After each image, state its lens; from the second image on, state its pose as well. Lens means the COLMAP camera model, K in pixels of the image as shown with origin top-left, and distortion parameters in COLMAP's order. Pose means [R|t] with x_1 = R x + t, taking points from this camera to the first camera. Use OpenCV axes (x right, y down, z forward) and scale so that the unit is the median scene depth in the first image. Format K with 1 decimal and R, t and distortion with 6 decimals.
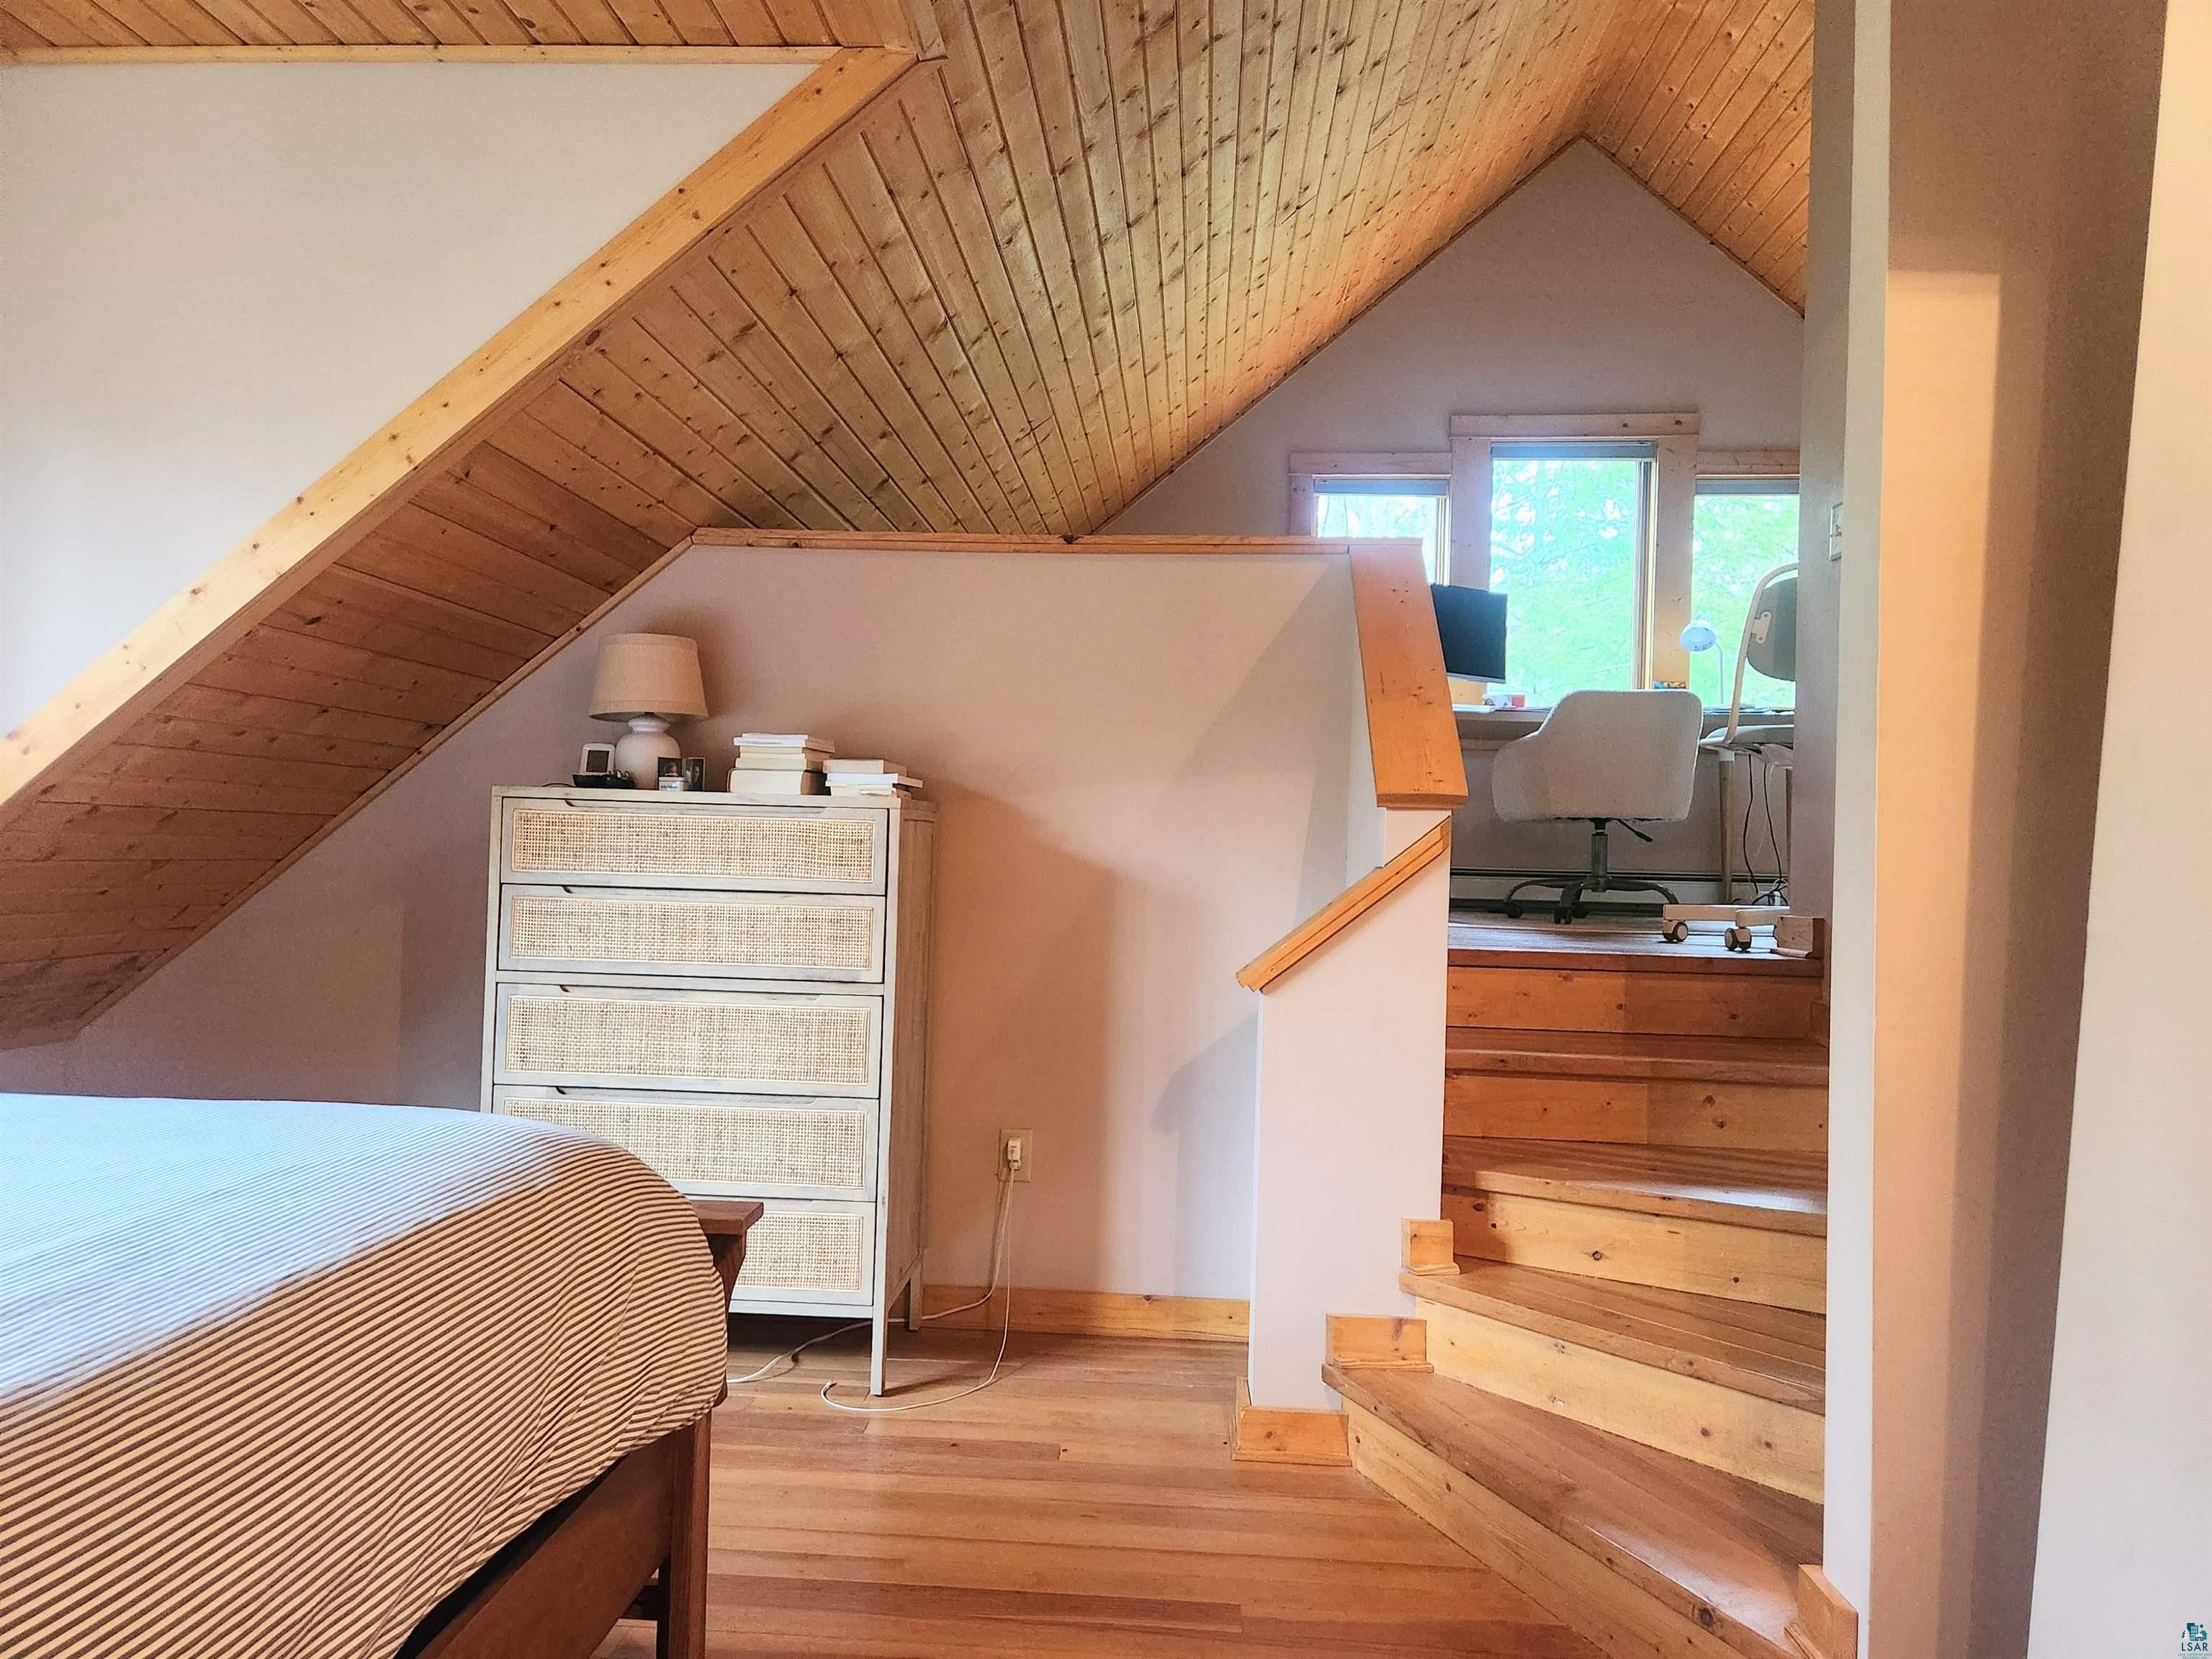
lens RADIAL K [[1509.7, 0, 1106.0], [0, 1509.7, 829.5], [0, 0, 1]] dist [0.076299, -0.071590]
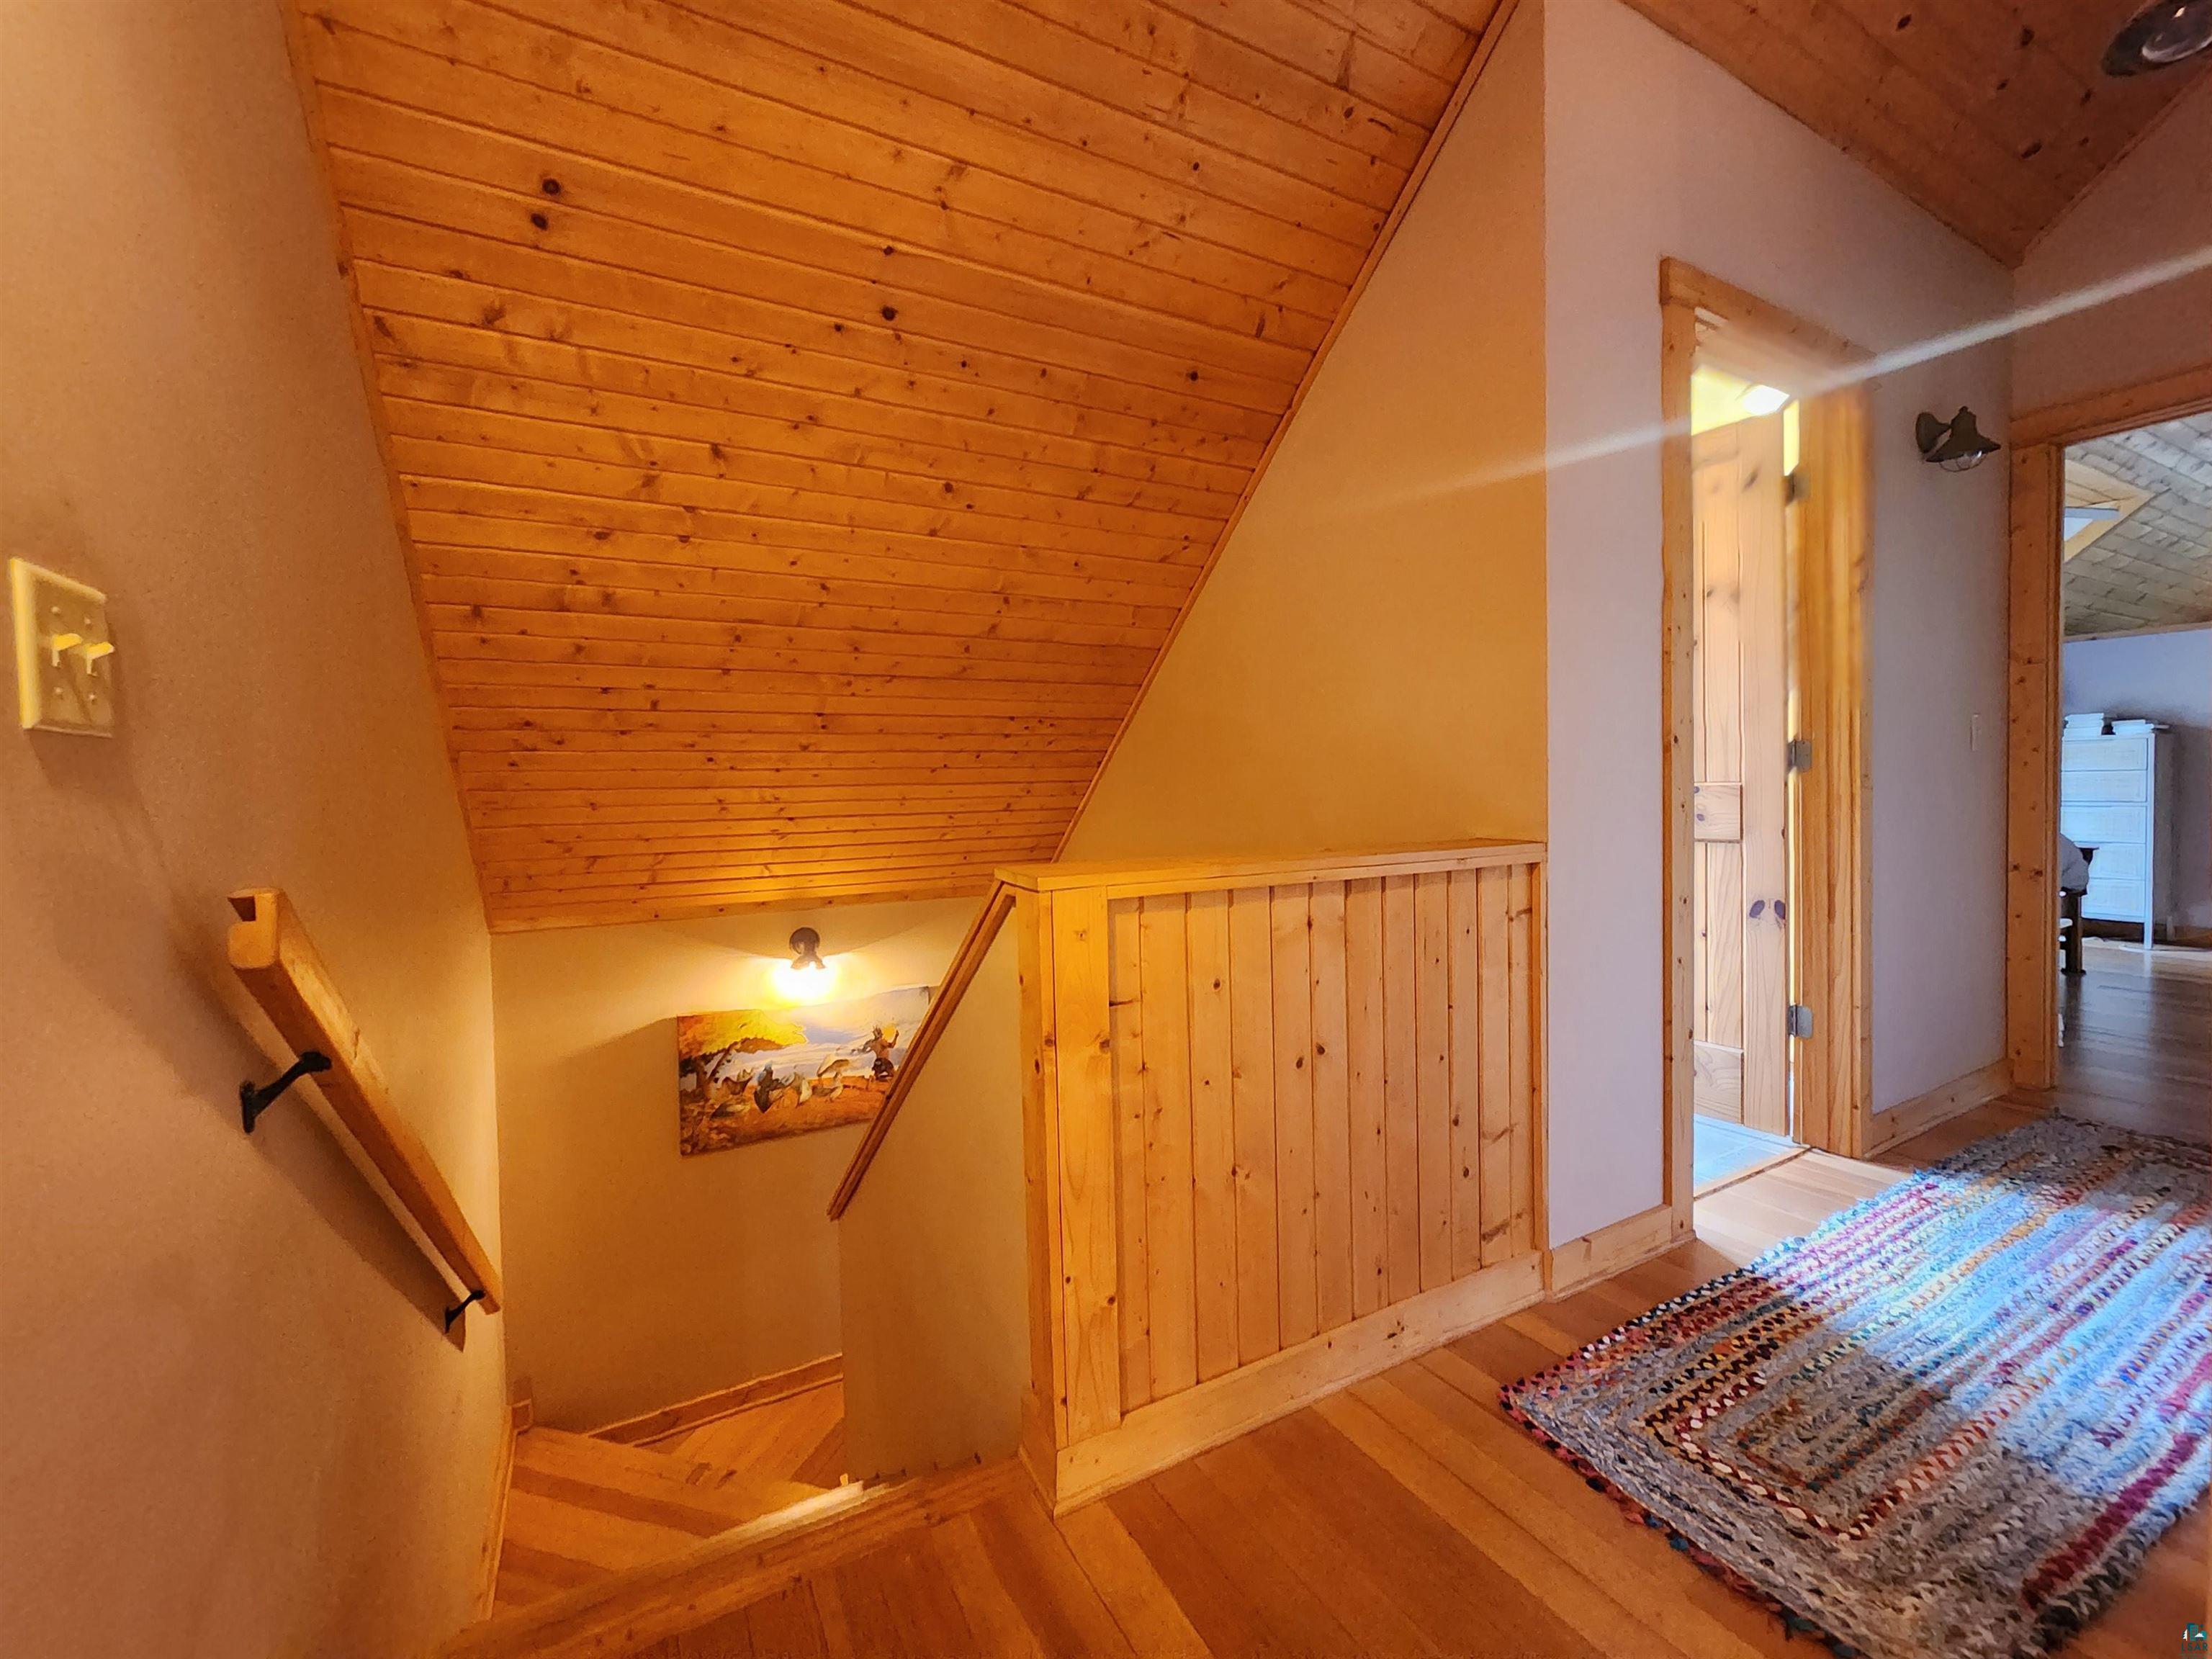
lens RADIAL K [[912.9, 0, 1103.8], [0, 912.9, 819.7], [0, 0, 1]] dist [0.001991, -0.003172]
pose [[0.536162, -0.013645, -0.844005, 0.220327], [0.030369, 0.999534, 0.003133, 0.070446], [0.843569, -0.027311, 0.536326, -1.410672]]
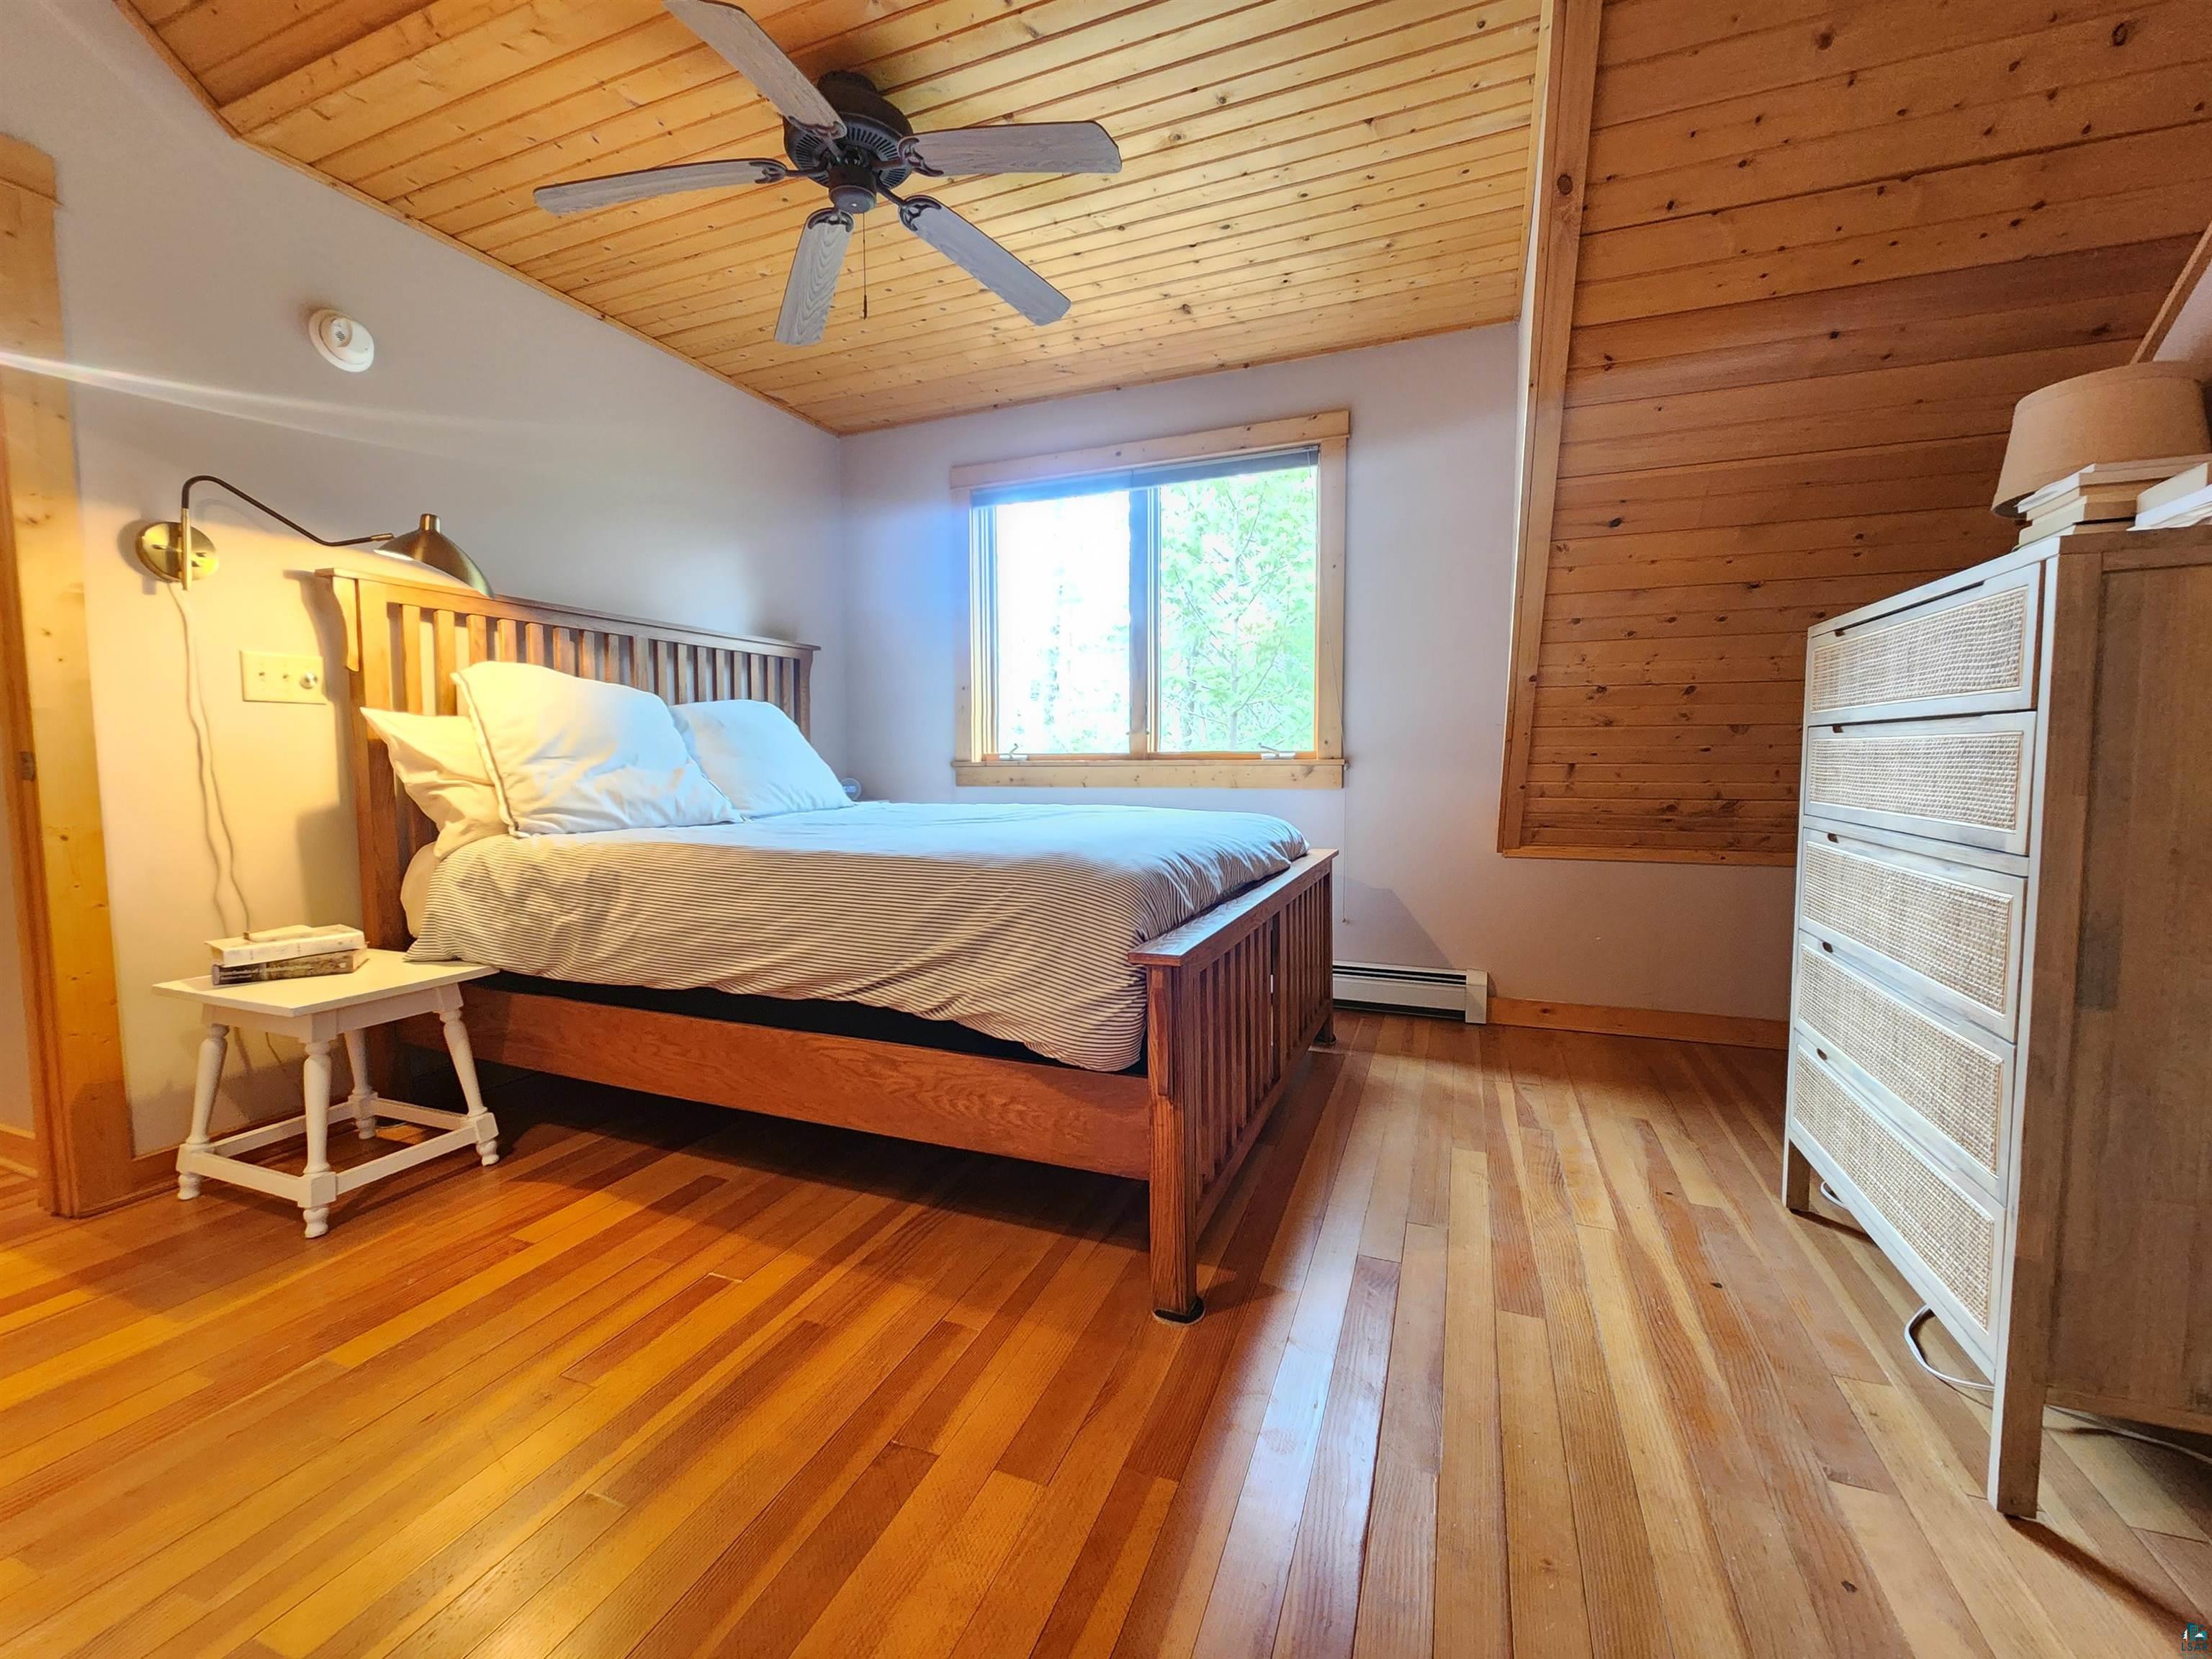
lens RADIAL K [[882.7, 0, 1110.4], [0, 882.7, 822.1], [0, 0, 1]] dist [0.001541, -0.000037]
pose [[-0.307587, 0.042887, -0.950553, 0.291061], [0.012607, 0.999080, 0.040996, 0.068311], [0.951437, 0.000626, -0.307844, 0.749635]]
